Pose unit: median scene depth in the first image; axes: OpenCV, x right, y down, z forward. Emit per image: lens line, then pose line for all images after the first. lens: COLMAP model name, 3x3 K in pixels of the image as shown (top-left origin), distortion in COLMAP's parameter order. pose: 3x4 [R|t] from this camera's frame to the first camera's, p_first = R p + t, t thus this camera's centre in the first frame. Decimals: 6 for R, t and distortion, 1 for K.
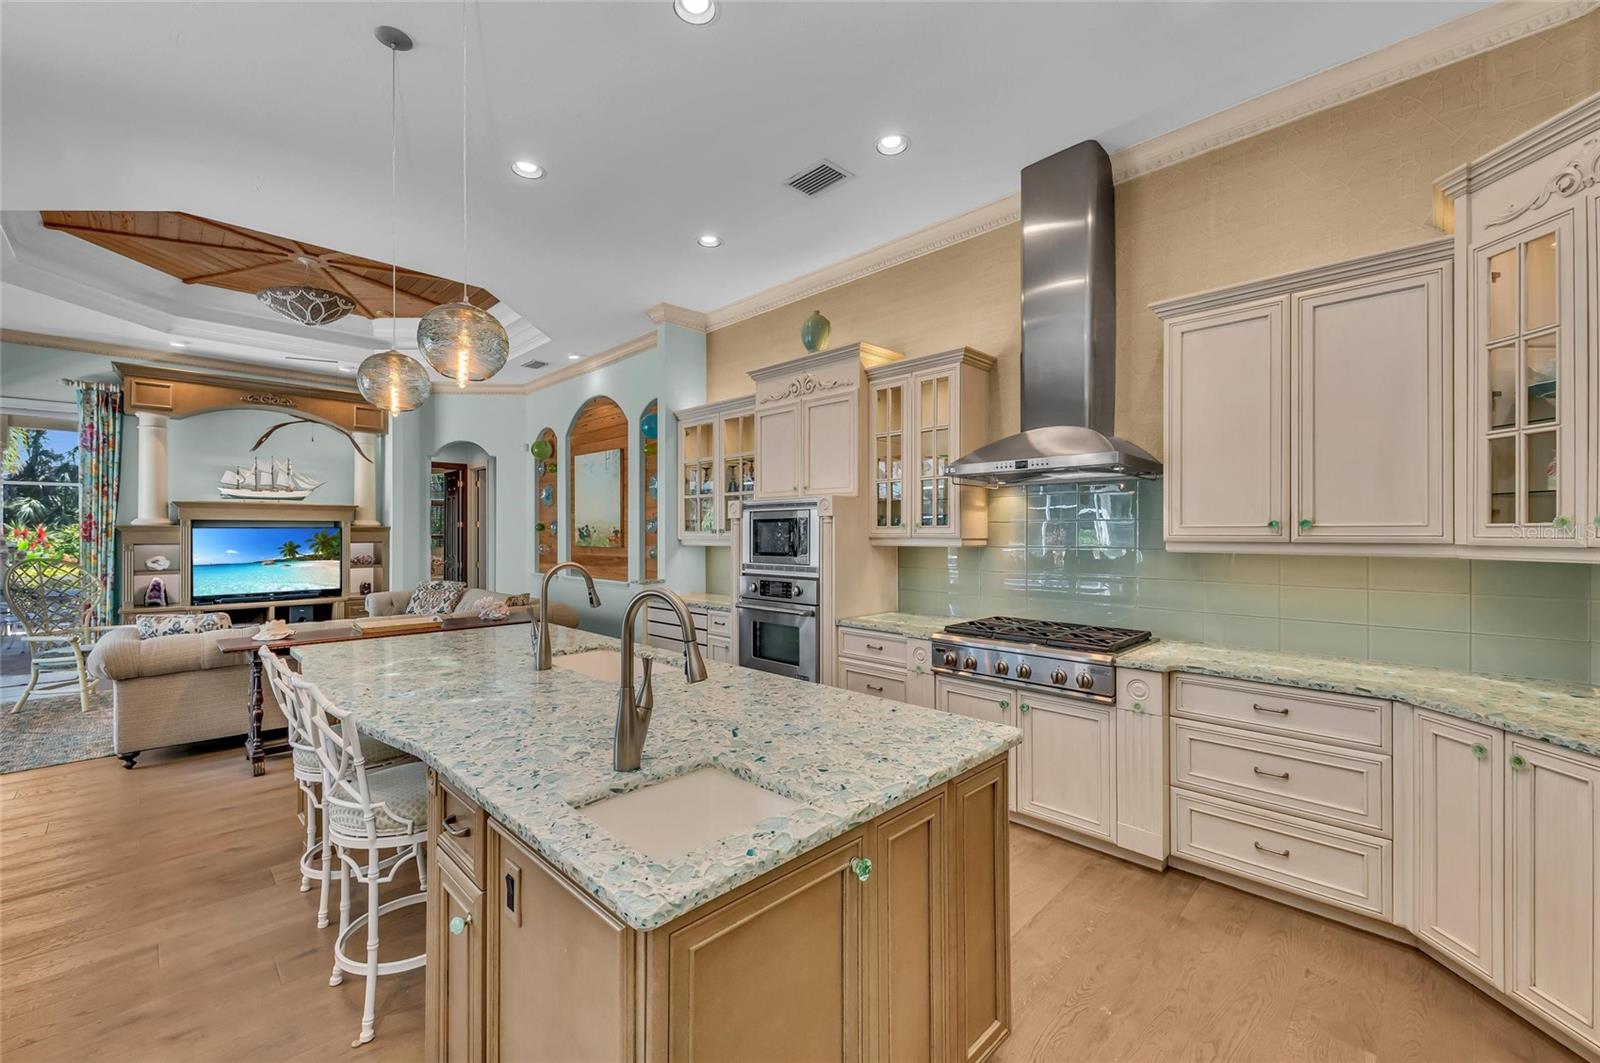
lens RADIAL K [[651.4, 0, 800.0], [0, 651.4, 531.5], [0, 0, 1]] dist [-0.000813, -0.000697]
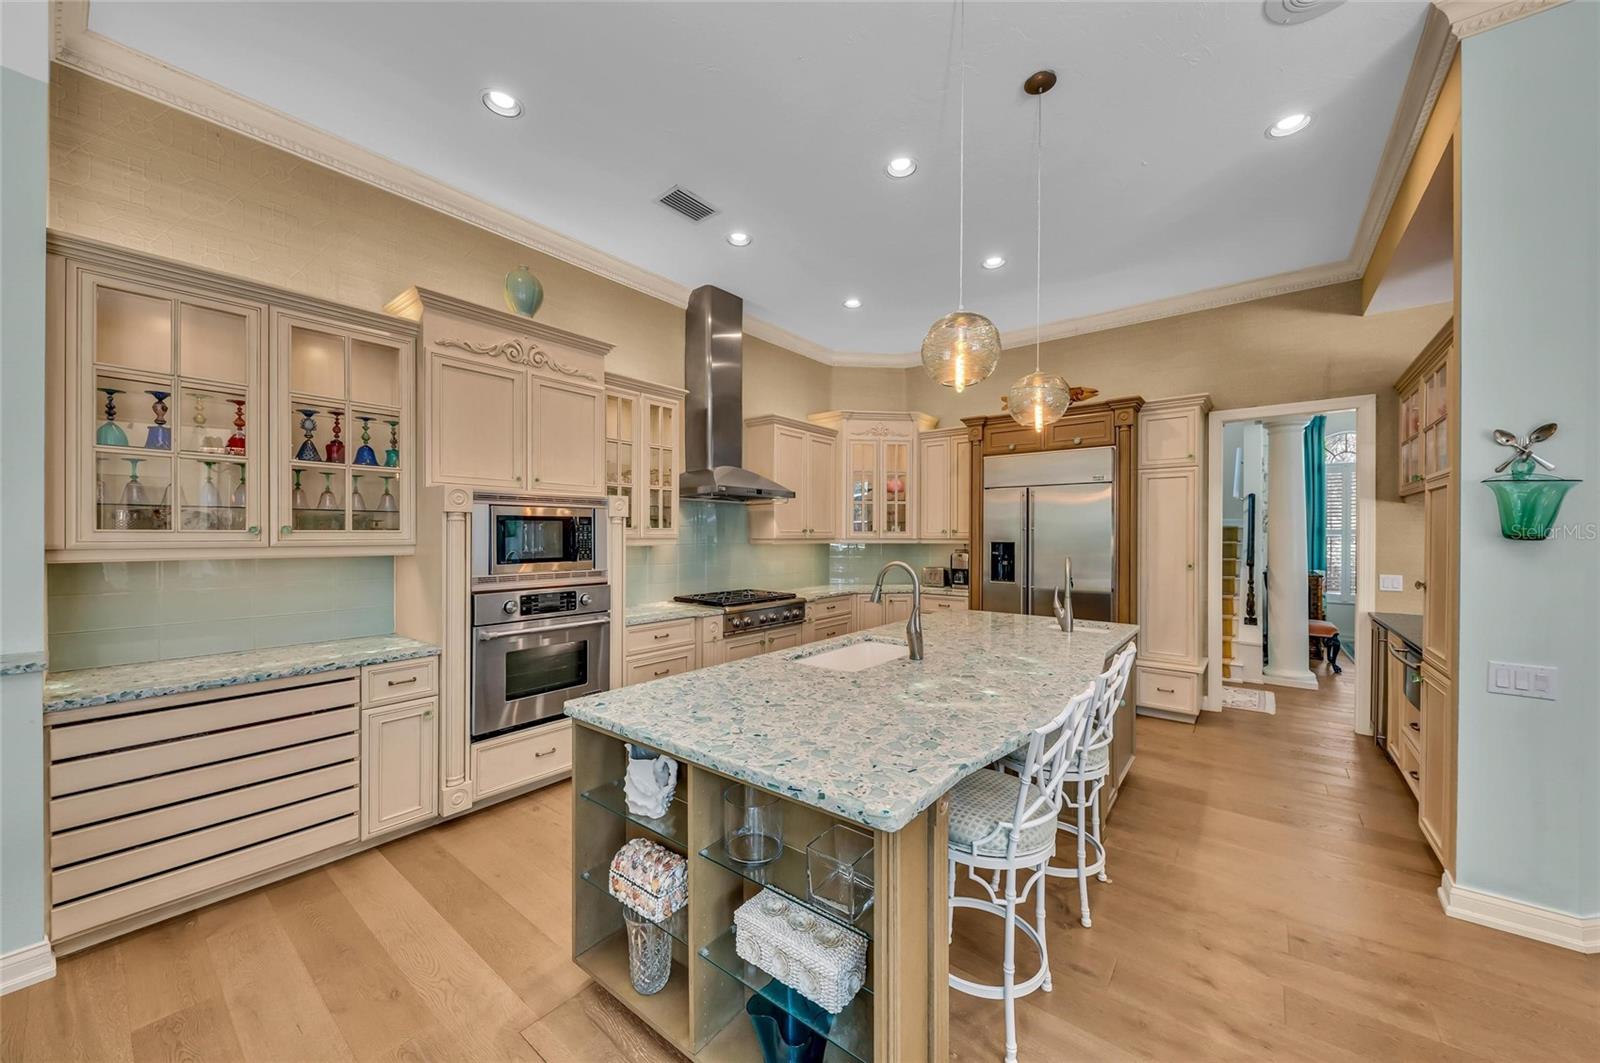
lens RADIAL K [[574.4, 0, 800.0], [0, 574.4, 531.5], [0, 0, 1]] dist [0.000330, 0.000015]
pose [[-0.109398, 0.006594, 0.993976, -0.548199], [-0.003679, 0.999968, -0.007039, 0.002618], [-0.993991, -0.004427, -0.109370, 0.538226]]
